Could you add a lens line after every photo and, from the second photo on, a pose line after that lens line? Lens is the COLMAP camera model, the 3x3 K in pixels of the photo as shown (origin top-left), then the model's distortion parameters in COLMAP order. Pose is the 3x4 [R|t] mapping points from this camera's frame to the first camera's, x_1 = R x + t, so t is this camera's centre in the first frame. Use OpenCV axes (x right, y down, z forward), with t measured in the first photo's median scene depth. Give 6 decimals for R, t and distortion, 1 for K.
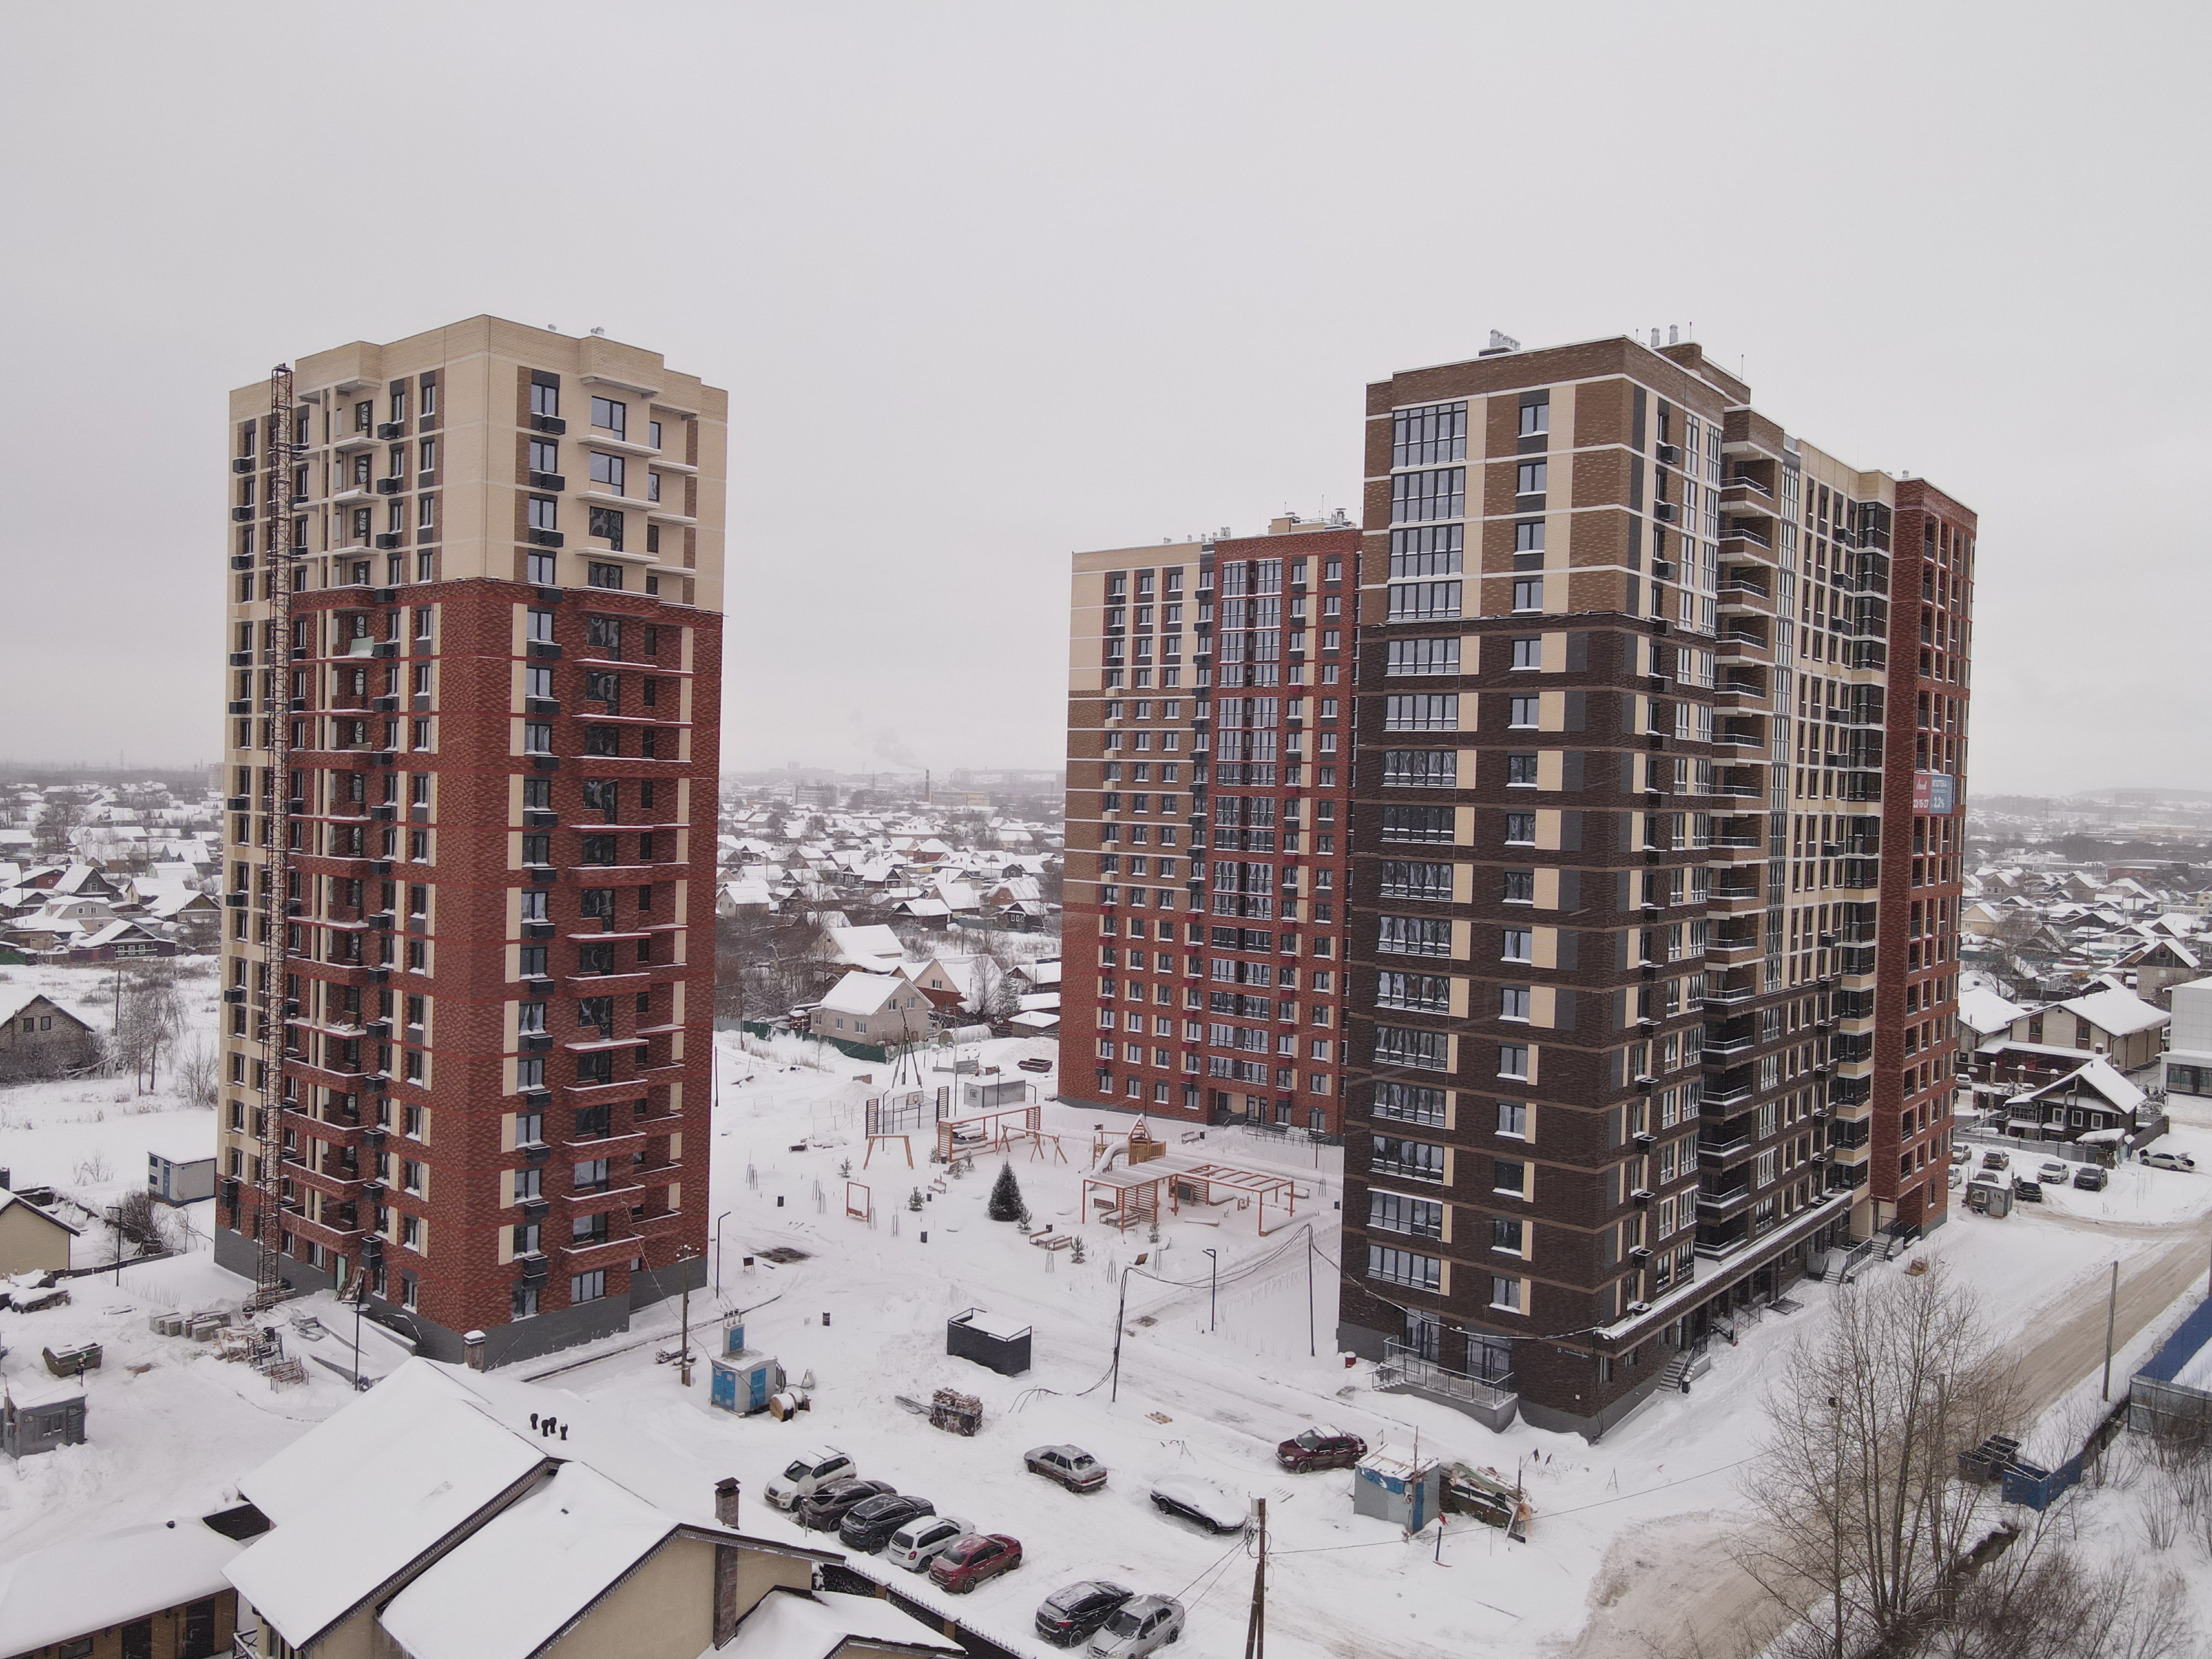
lens RADIAL K [[1619.6, 0, 1097.0], [0, 1619.6, 815.0], [0, 0, 1]] dist [-0.011946, 0.051812]
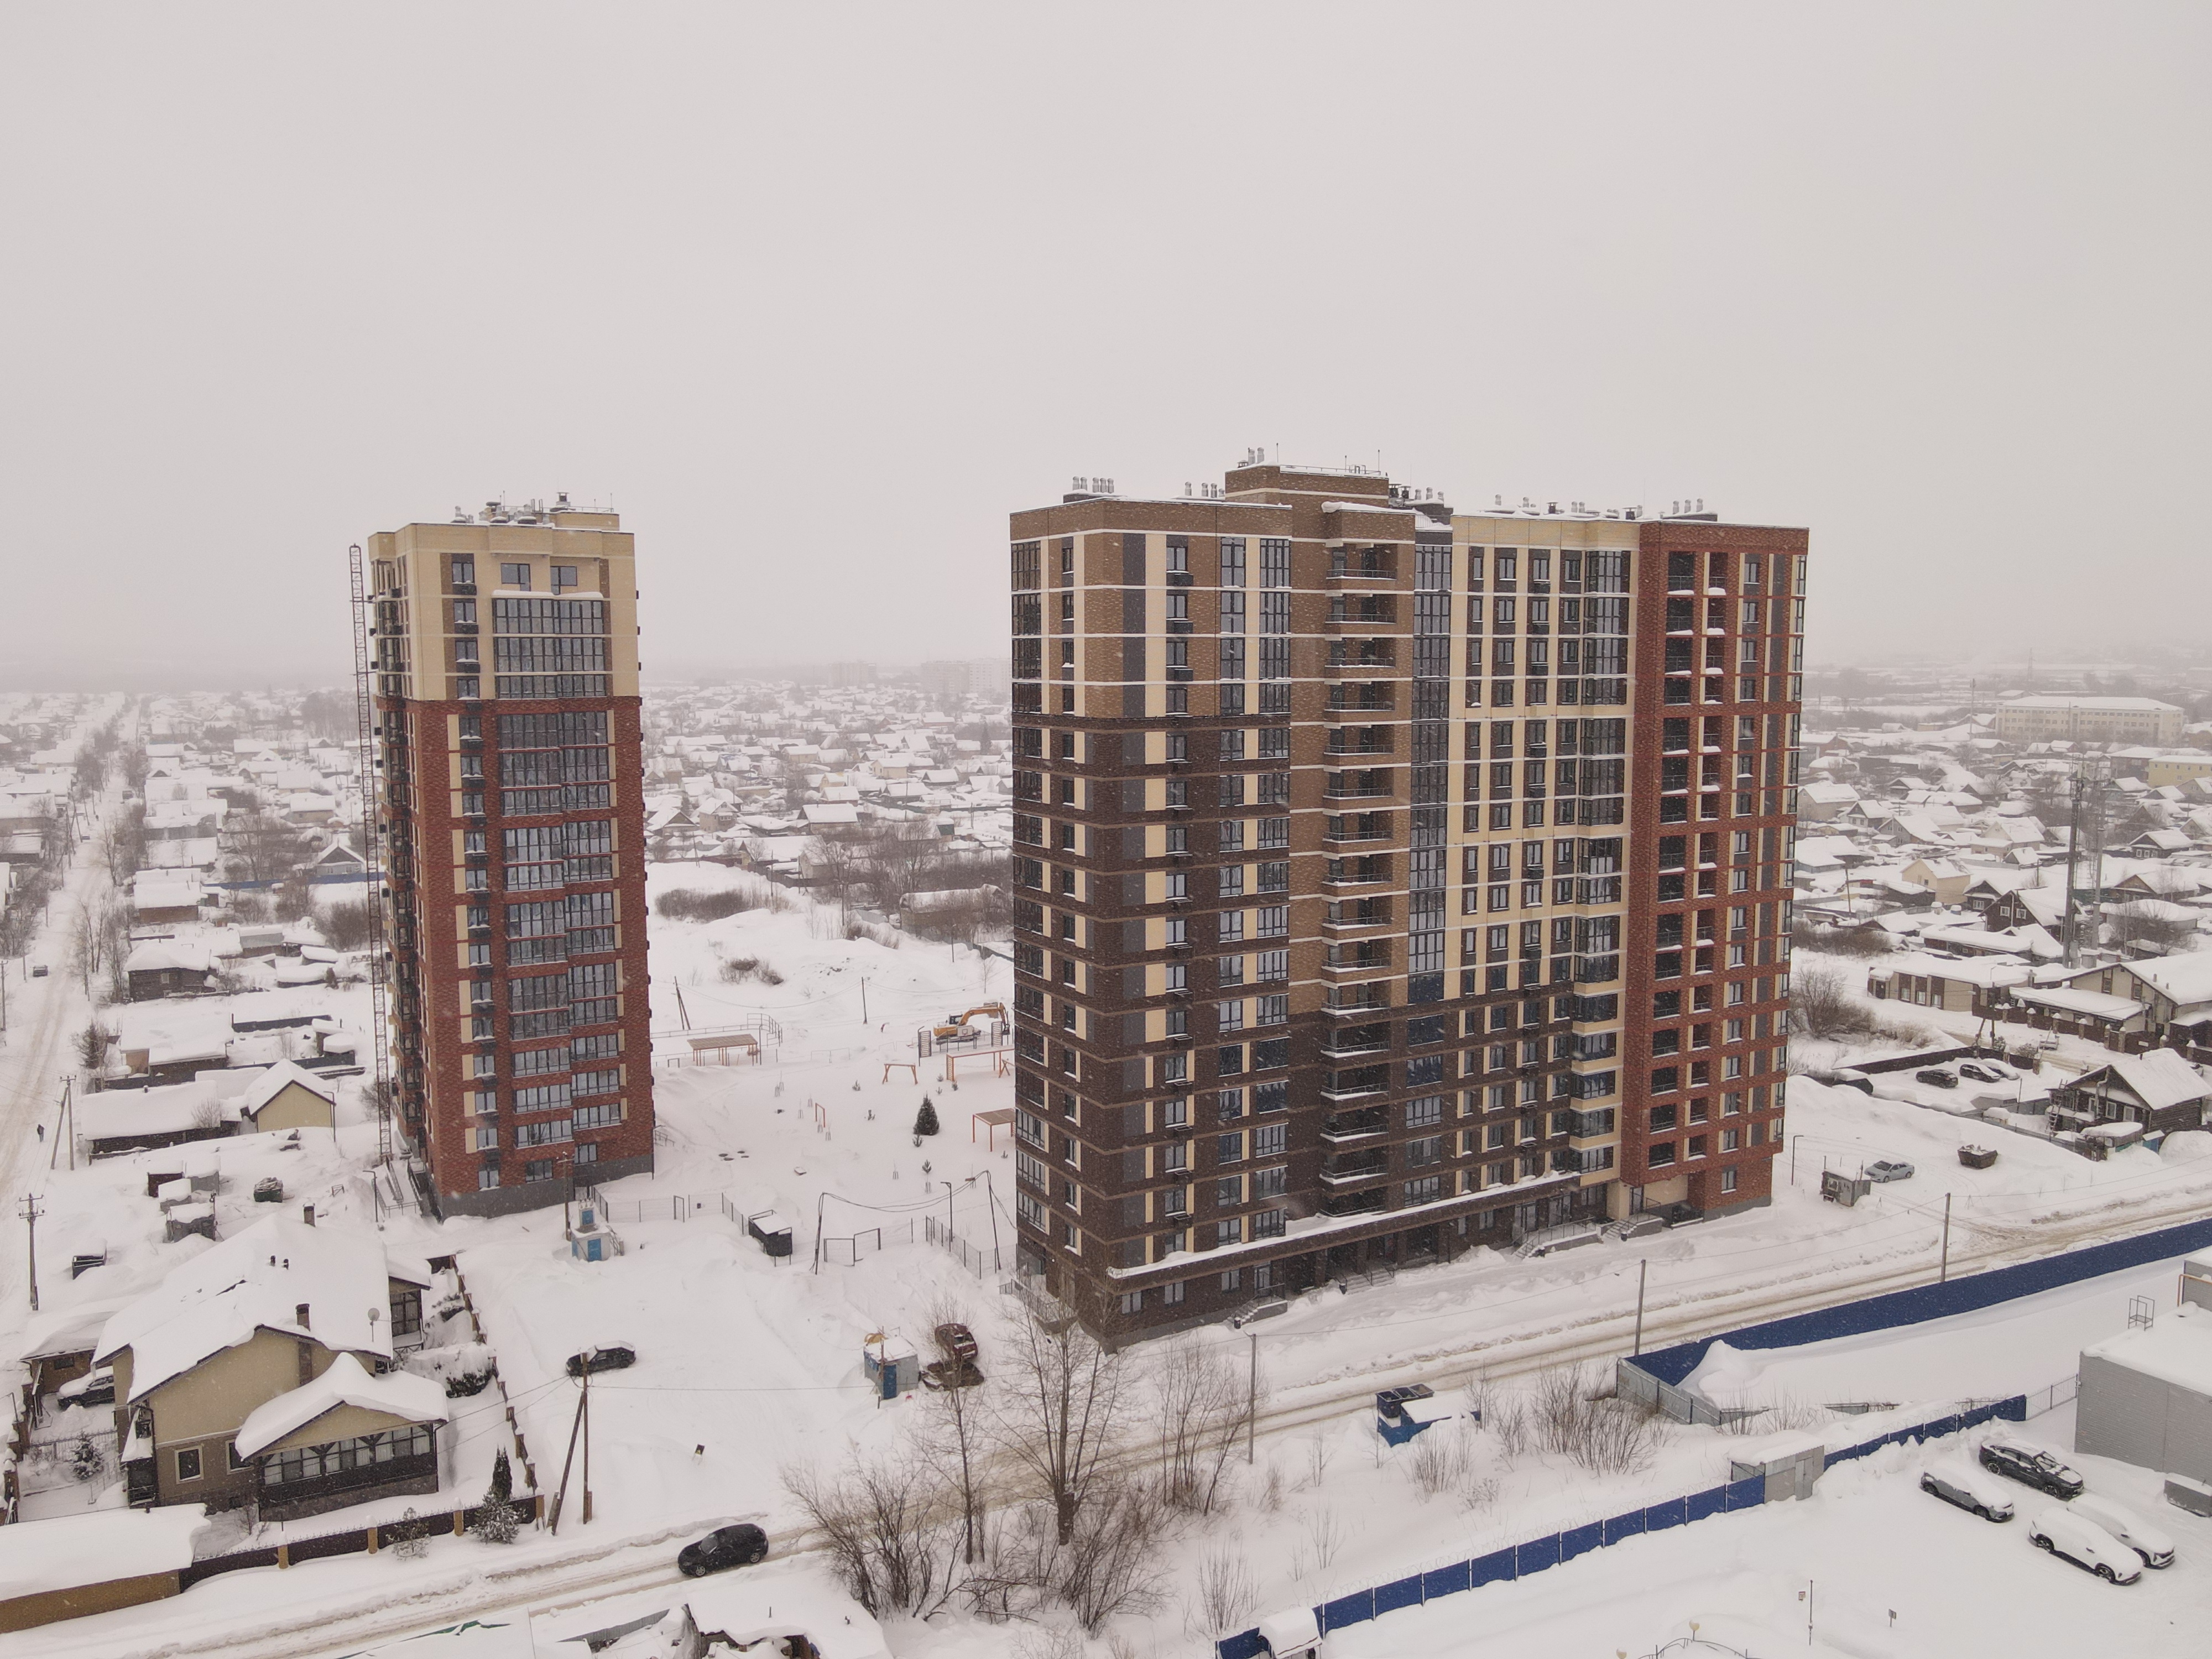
lens RADIAL K [[1619.6, 0, 1097.0], [0, 1619.6, 815.0], [0, 0, 1]] dist [-0.011946, 0.051812]
pose [[0.935714, 0.006714, -0.352697, 0.681659], [0.022139, 0.996730, 0.077709, -0.134823], [0.352065, -0.080522, 0.932505, -0.168225]]
